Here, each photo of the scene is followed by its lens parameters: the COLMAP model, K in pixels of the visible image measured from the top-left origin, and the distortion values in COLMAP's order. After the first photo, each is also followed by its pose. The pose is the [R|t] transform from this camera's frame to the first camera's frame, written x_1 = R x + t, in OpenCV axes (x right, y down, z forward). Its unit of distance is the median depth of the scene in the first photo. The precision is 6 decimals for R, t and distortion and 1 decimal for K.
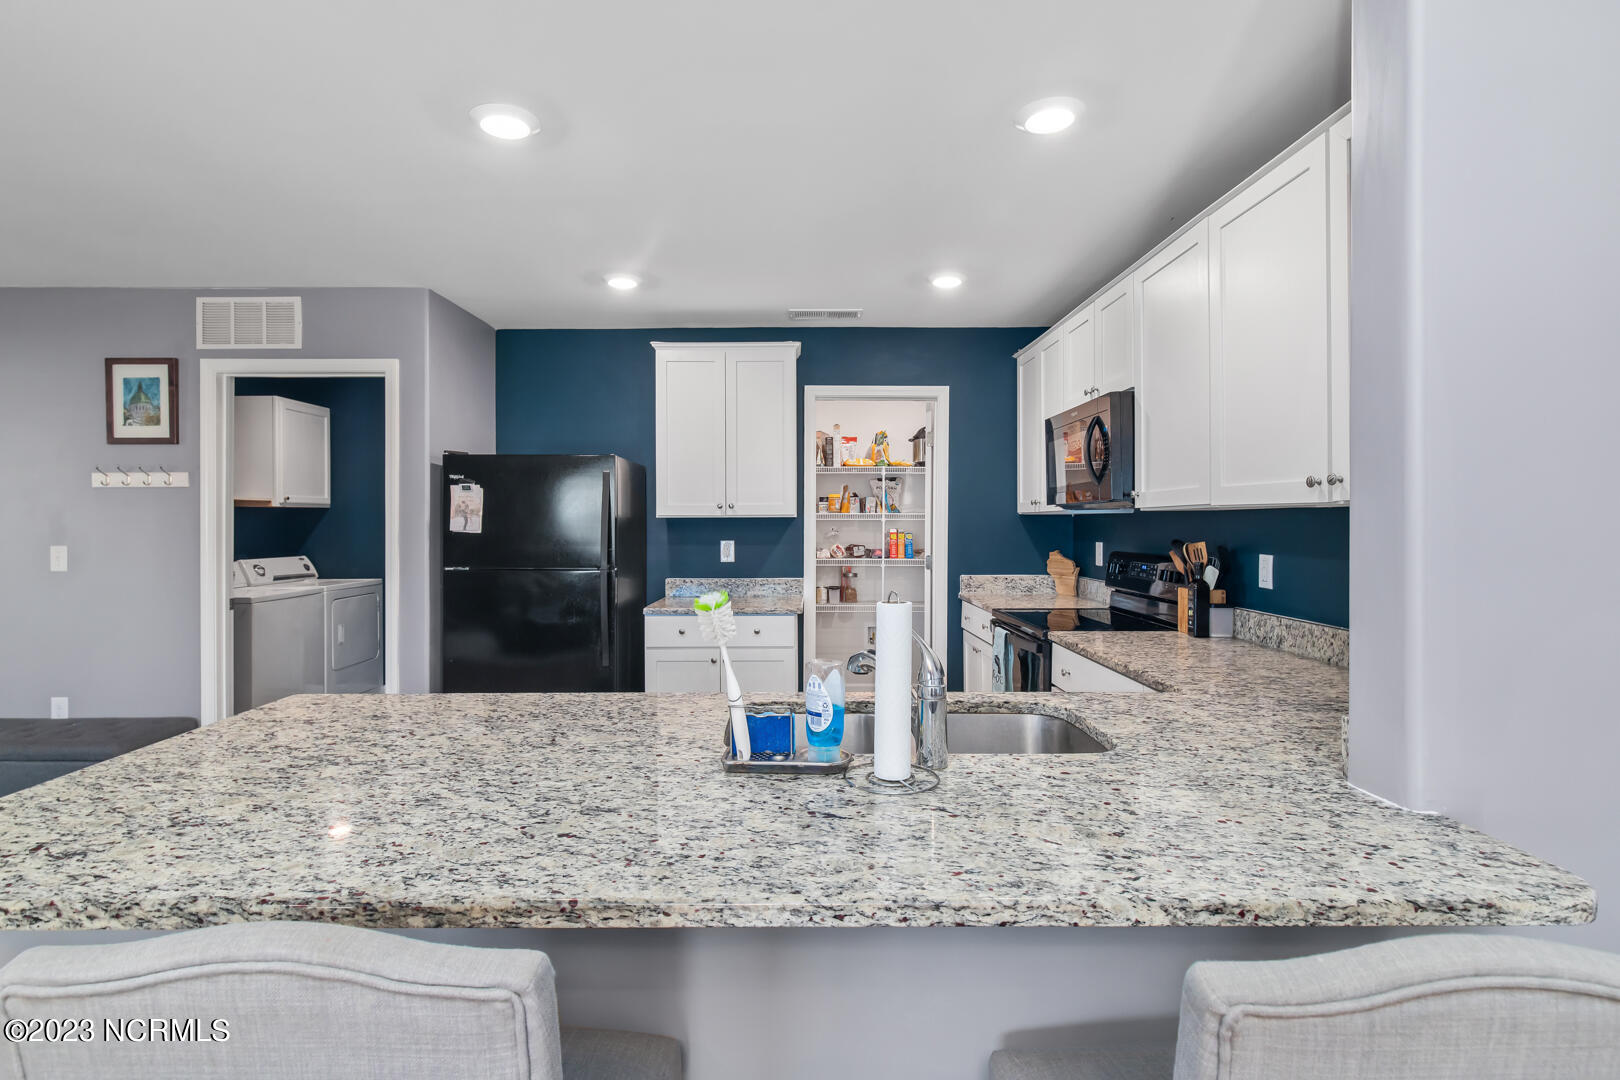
lens RADIAL K [[774.8, 0, 798.8], [0, 774.8, 520.0], [0, 0, 1]] dist [0.000373, -0.000122]
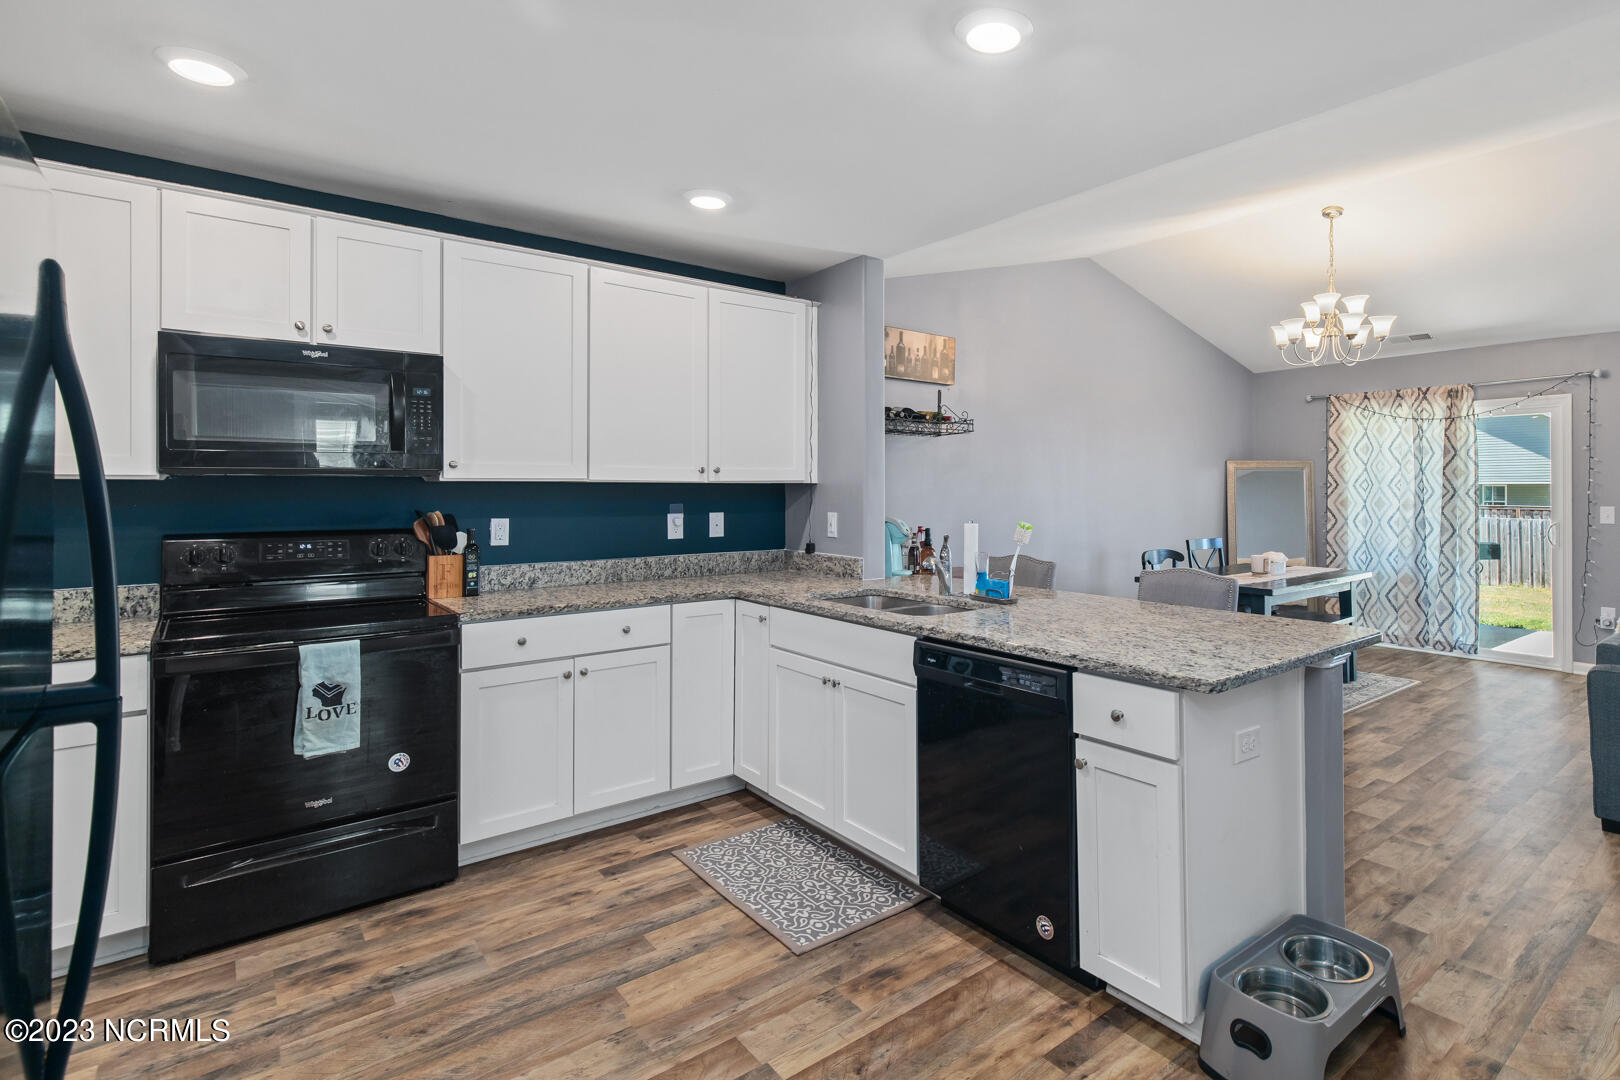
lens RADIAL K [[822.0, 0, 932.9], [0, 822.0, 487.8], [0, 0, 1]] dist [0.006302, -0.000492]
pose [[-0.673757, 0.004919, 0.738937, -0.590570], [-0.000172, 0.999977, -0.006814, 0.003083], [-0.738953, -0.004718, -0.673741, 0.968213]]
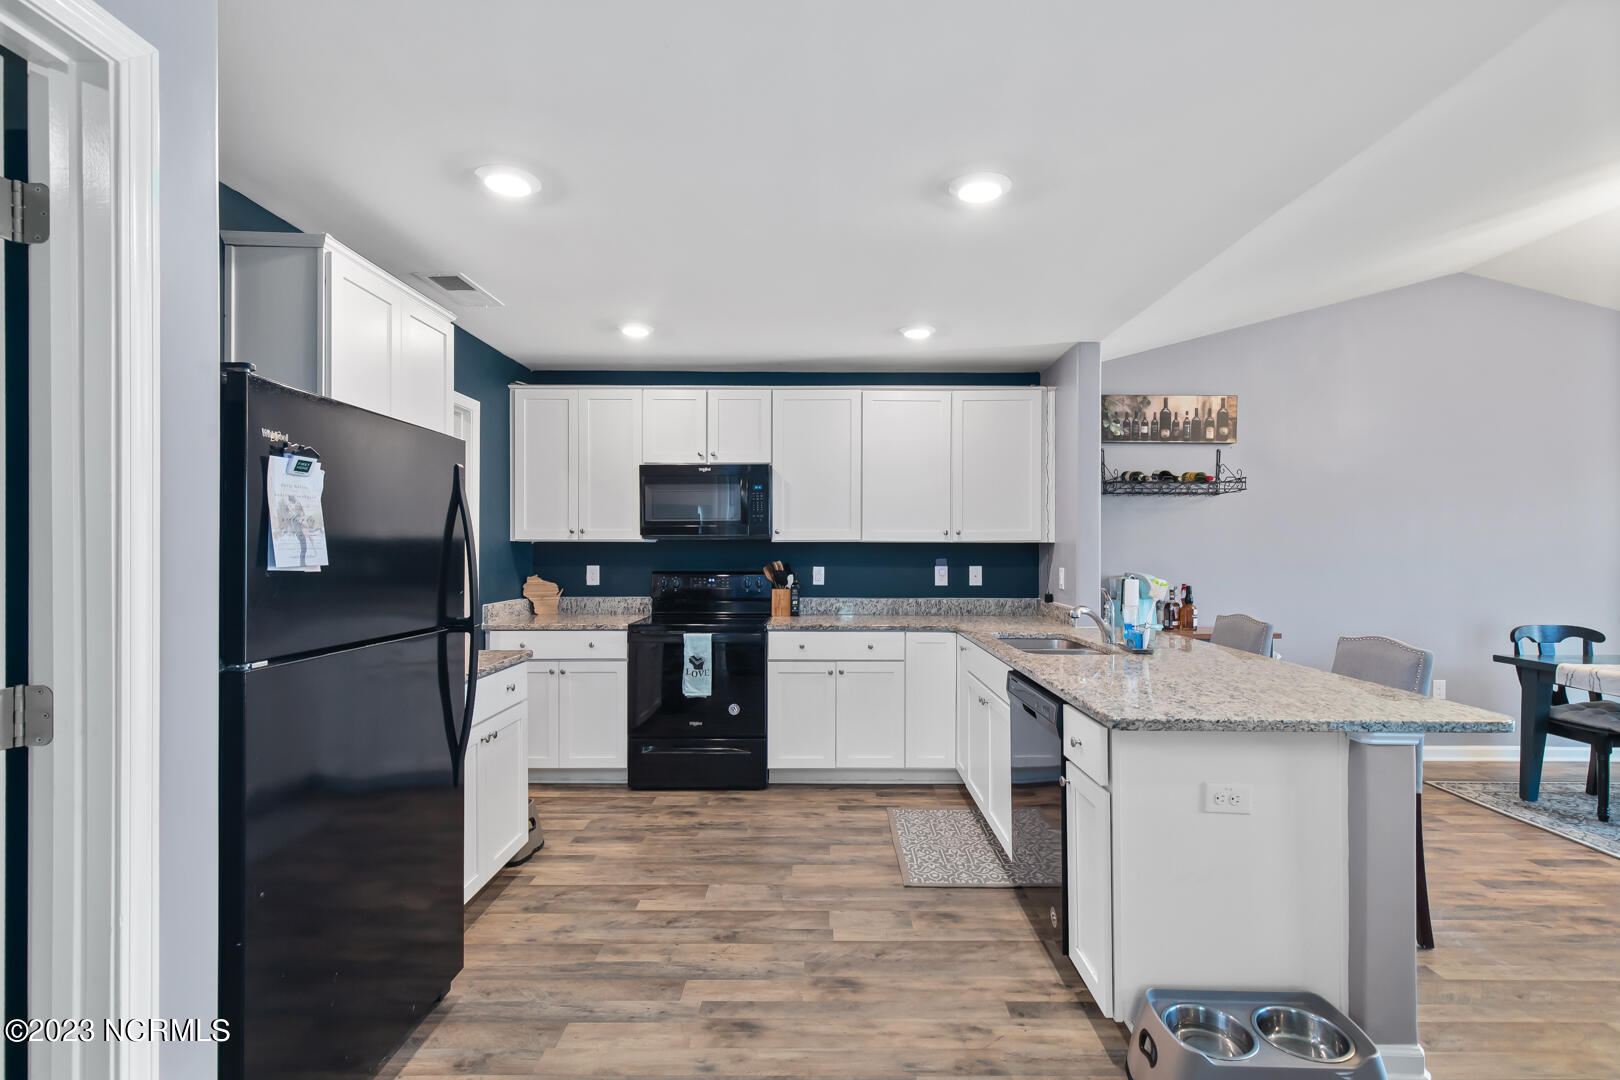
lens RADIAL K [[746.9, 0, 815.4], [0, 746.9, 552.0], [0, 0, 1]] dist [0.005171, -0.000236]
pose [[-0.010631, -0.002919, 0.999939, -0.839184], [-0.005047, 0.999983, 0.002865, 0.002671], [-0.999931, -0.005016, -0.010645, 0.722217]]
